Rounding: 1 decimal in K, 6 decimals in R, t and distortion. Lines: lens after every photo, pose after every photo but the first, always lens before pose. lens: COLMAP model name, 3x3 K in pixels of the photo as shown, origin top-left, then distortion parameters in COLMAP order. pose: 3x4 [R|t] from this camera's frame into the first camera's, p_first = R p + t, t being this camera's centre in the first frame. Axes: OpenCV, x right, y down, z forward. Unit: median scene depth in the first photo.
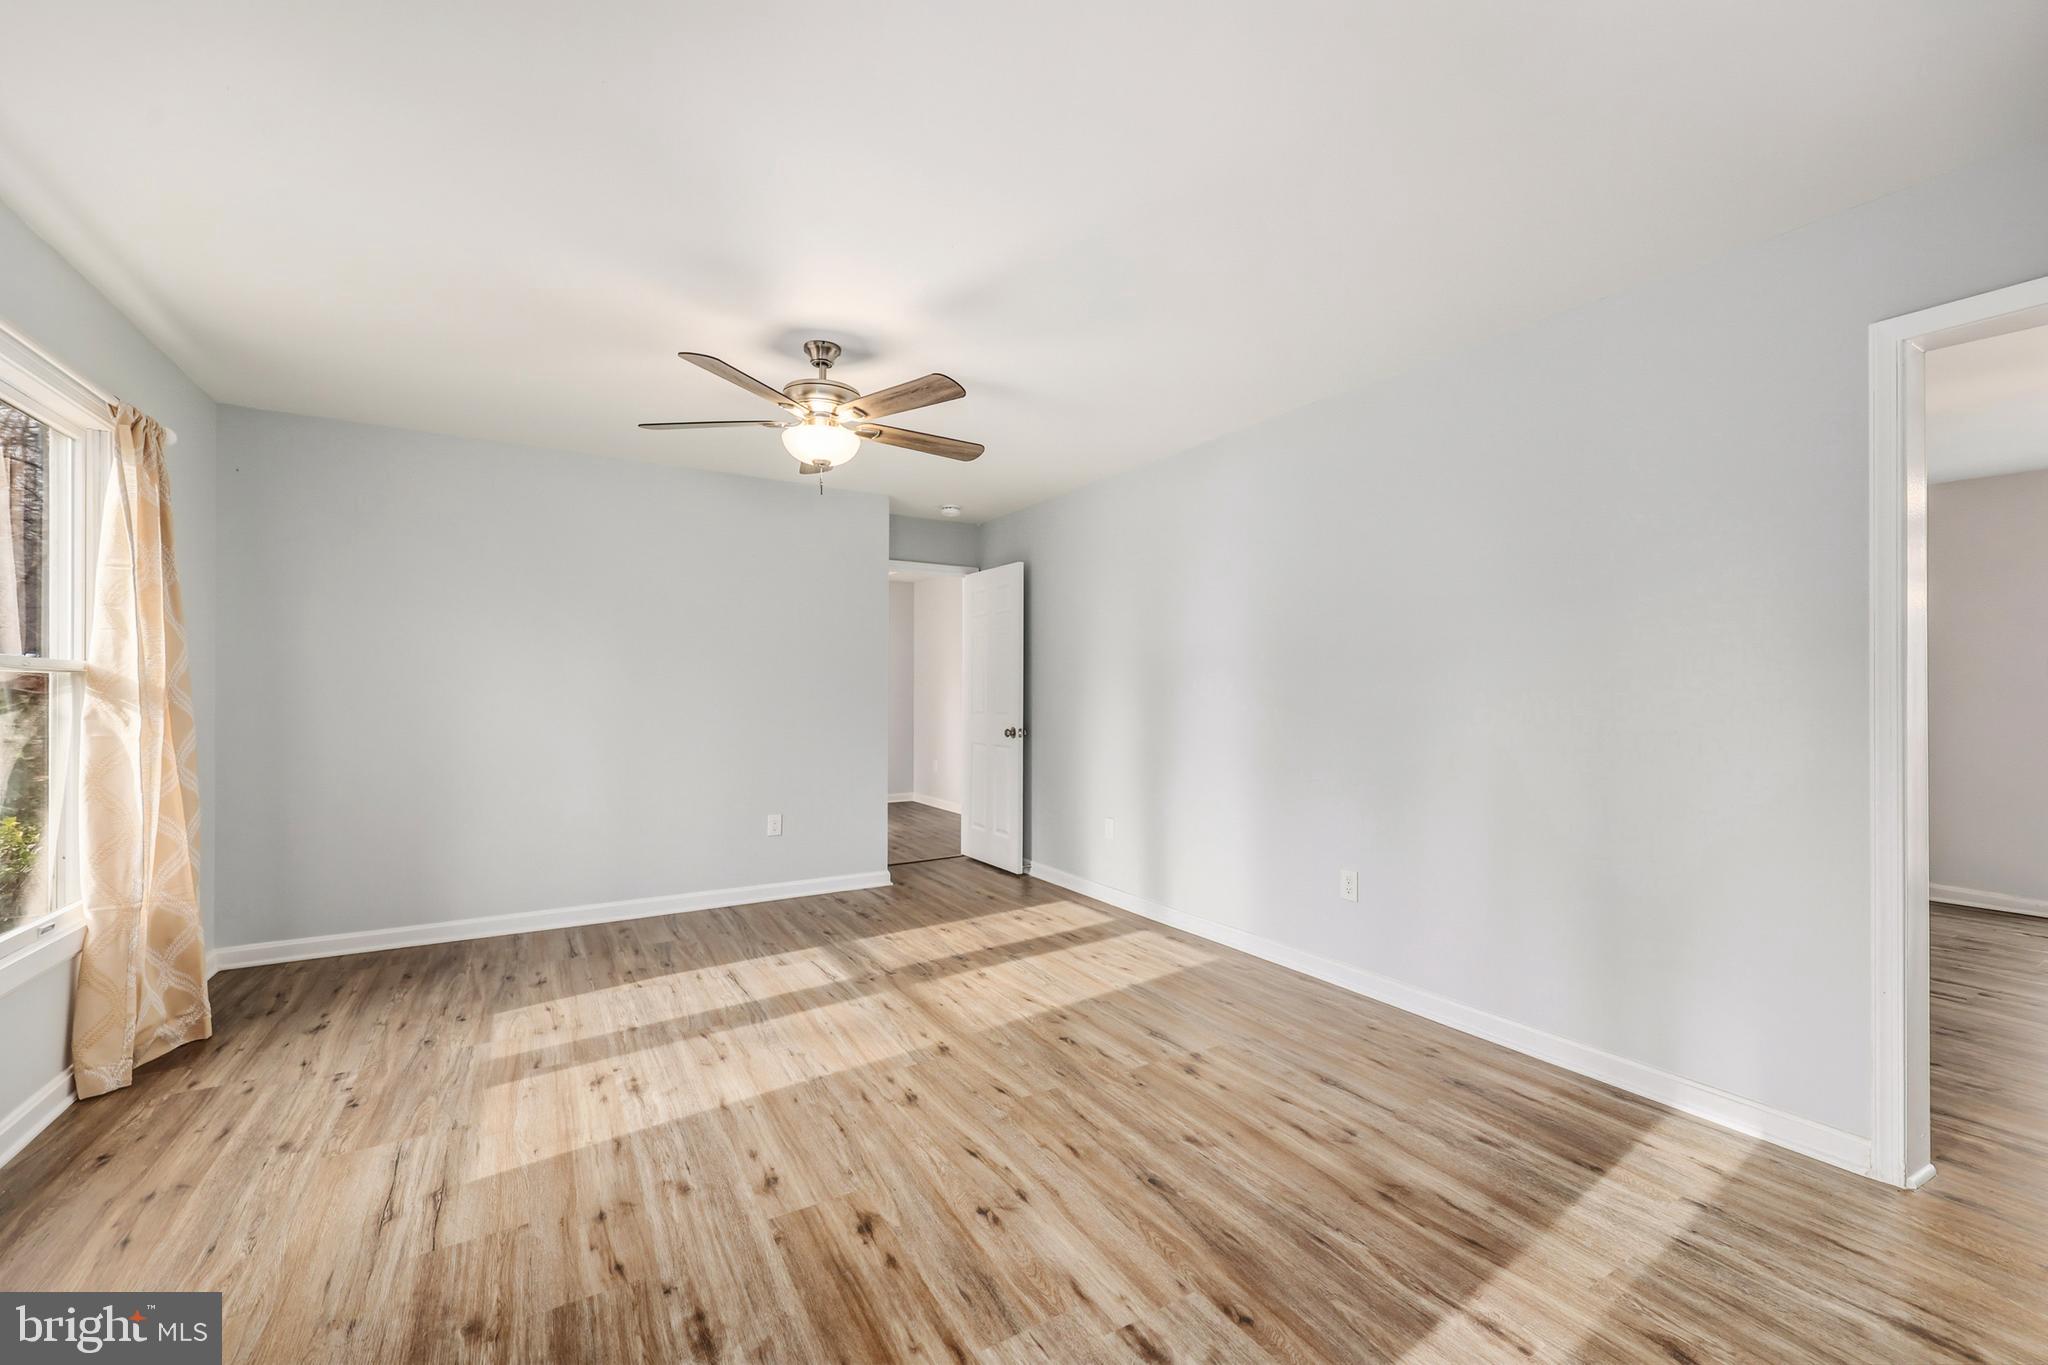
lens RADIAL K [[834.7, 0, 1019.4], [0, 834.7, 681.6], [0, 0, 1]] dist [0.001312, 0.000137]
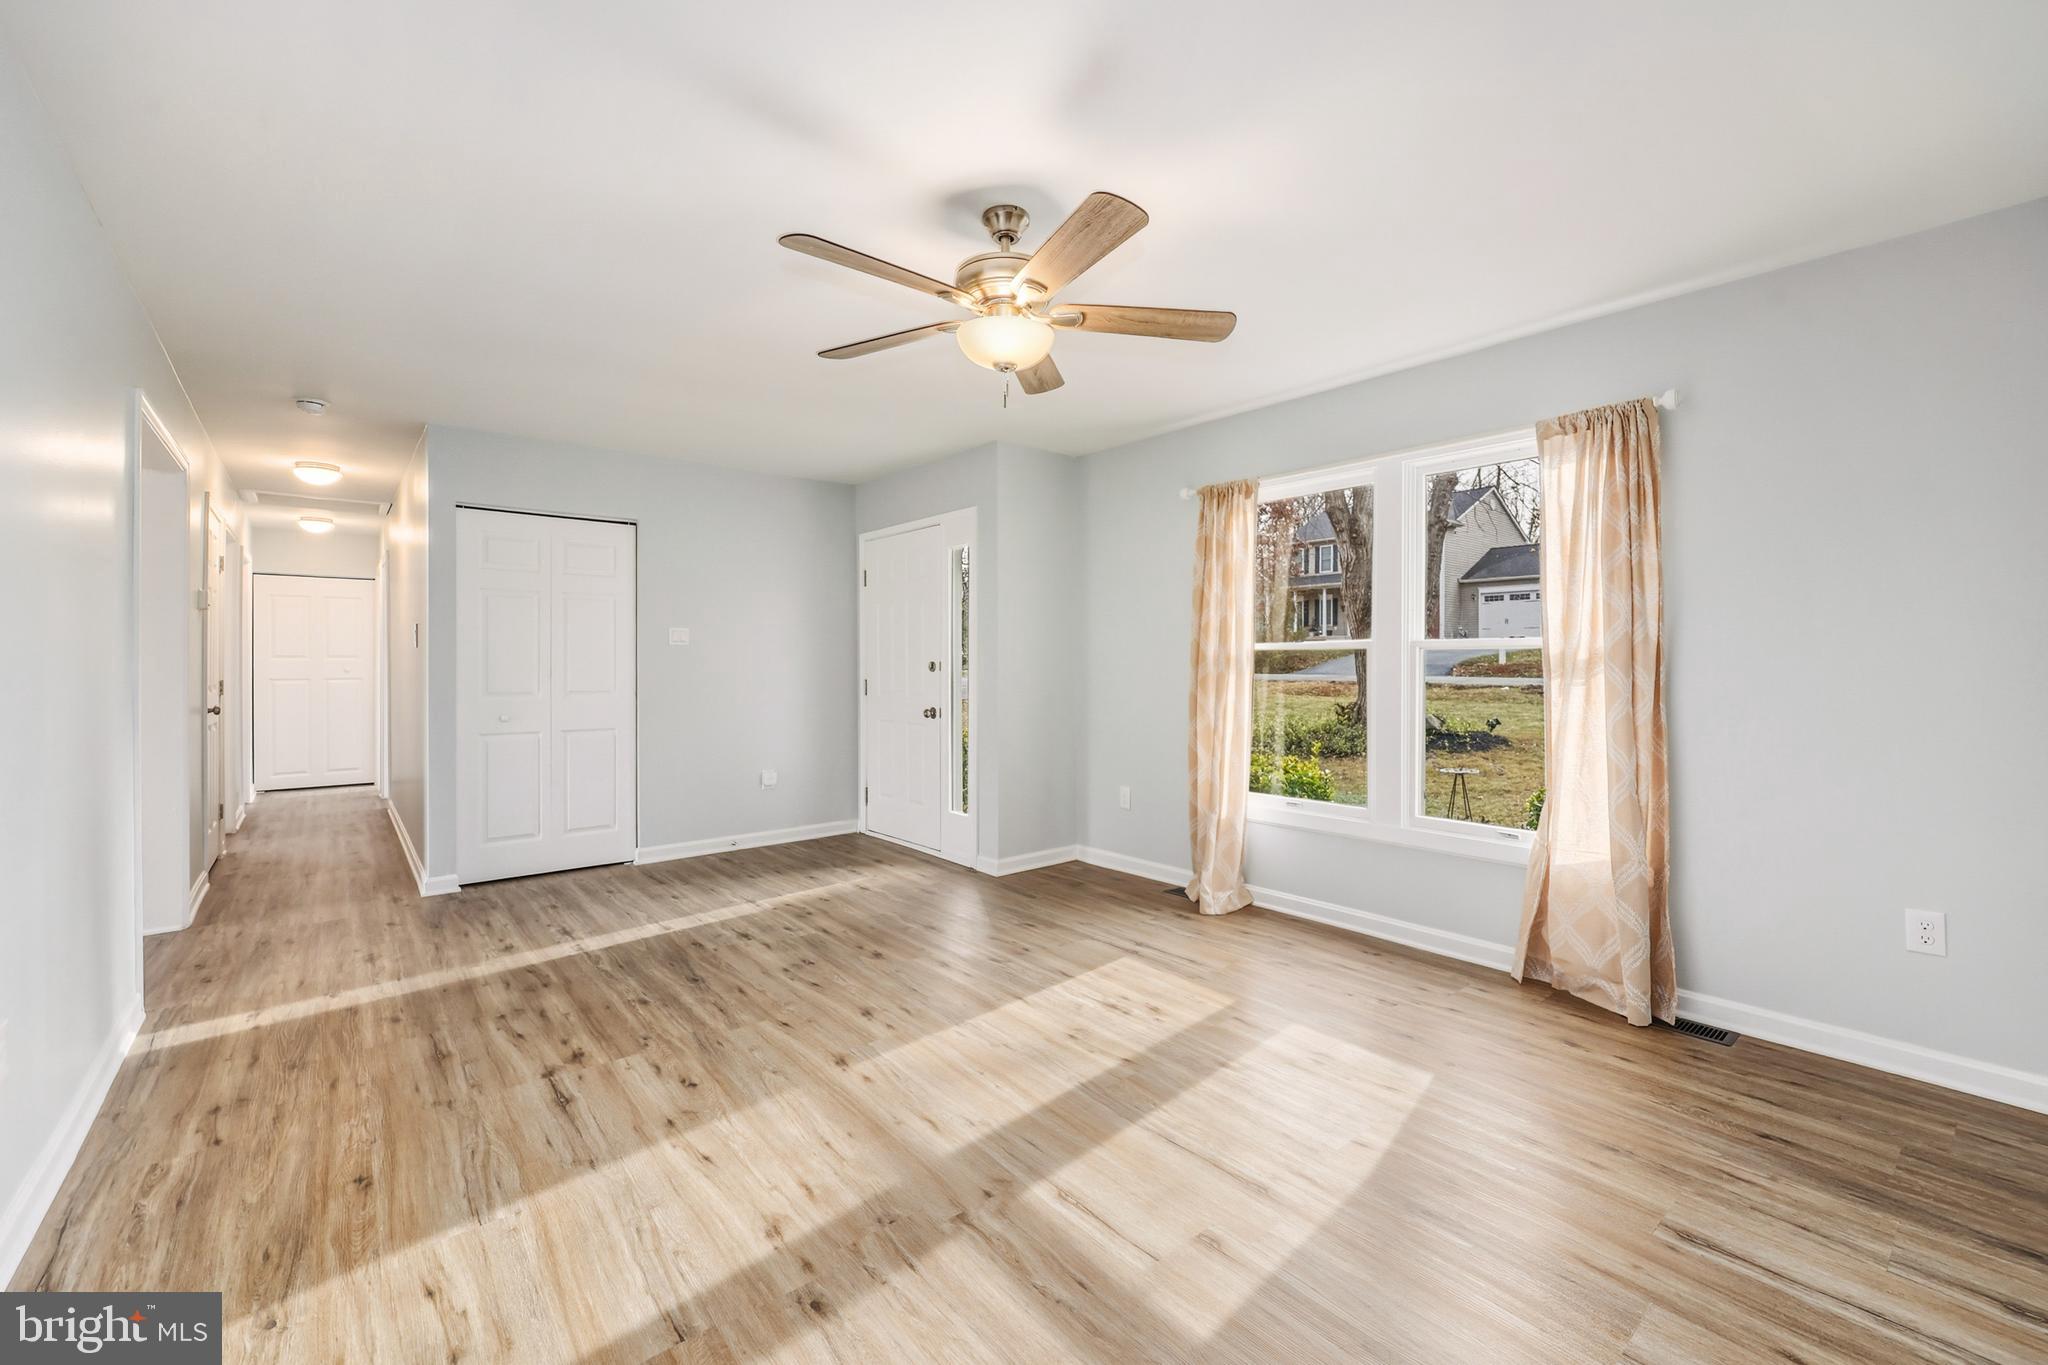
lens RADIAL K [[834.7, 0, 1041.6], [0, 834.7, 664.6], [0, 0, 1]] dist [0.001312, 0.000137]
pose [[-0.984792, 0.000783, -0.173736, -0.139320], [0.003462, 0.999880, -0.015123, 0.026566], [0.173703, -0.015494, -0.984676, 1.821626]]
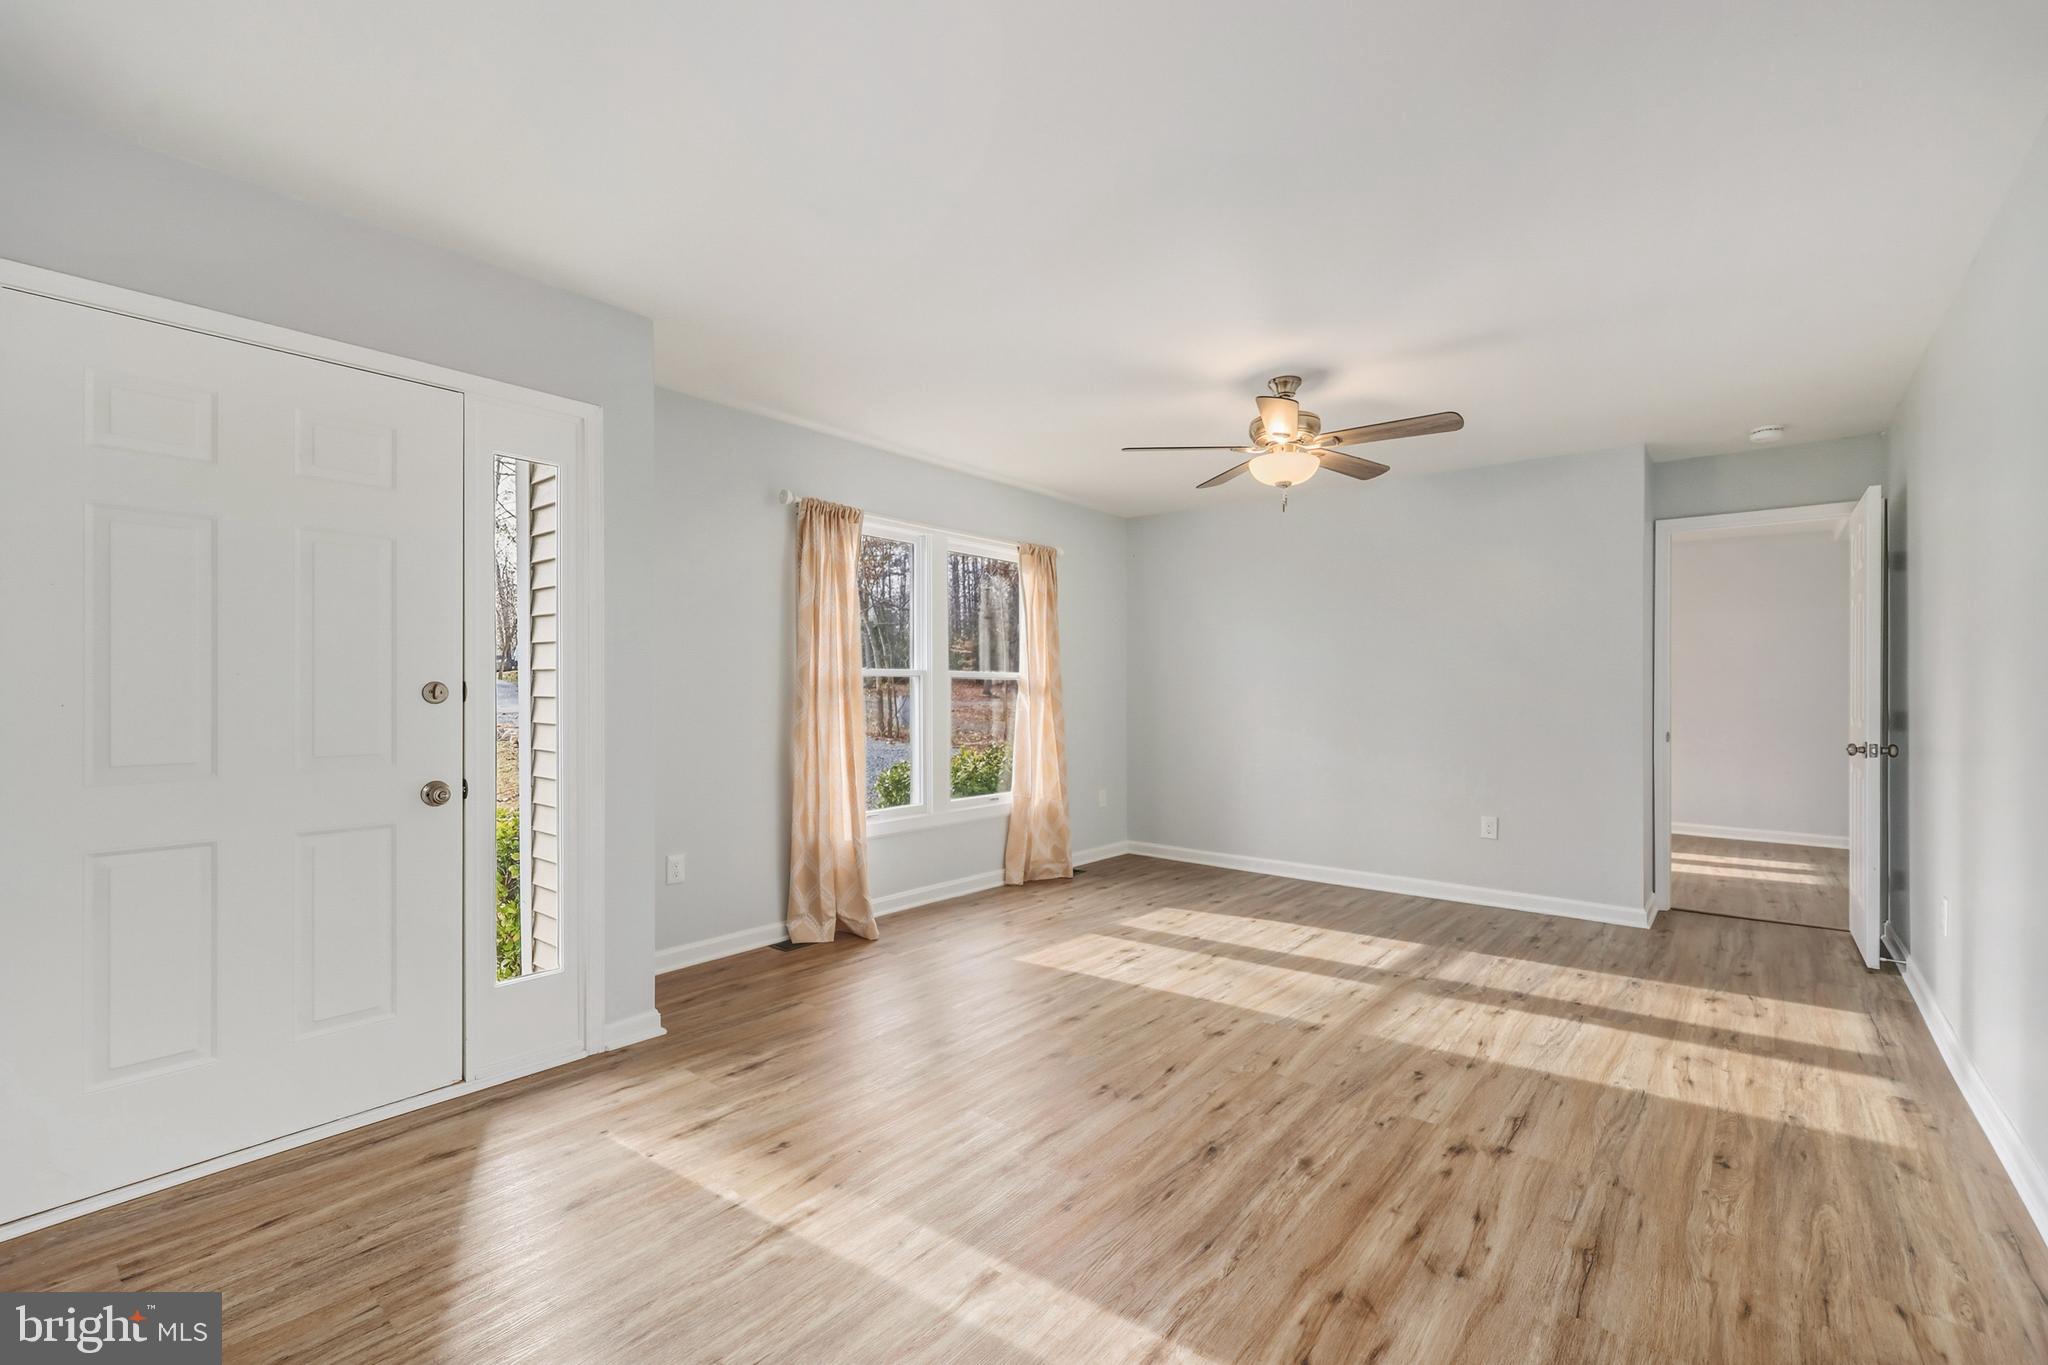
lens RADIAL K [[859.5, 0, 1026.5], [0, 859.5, 687.9], [0, 0, 1]] dist [0.012224, -0.000447]
pose [[0.331212, -0.003308, -0.943550, 0.766534], [0.012185, 0.999925, 0.000772, 0.008131], [0.943478, -0.011753, 0.331228, 0.291912]]
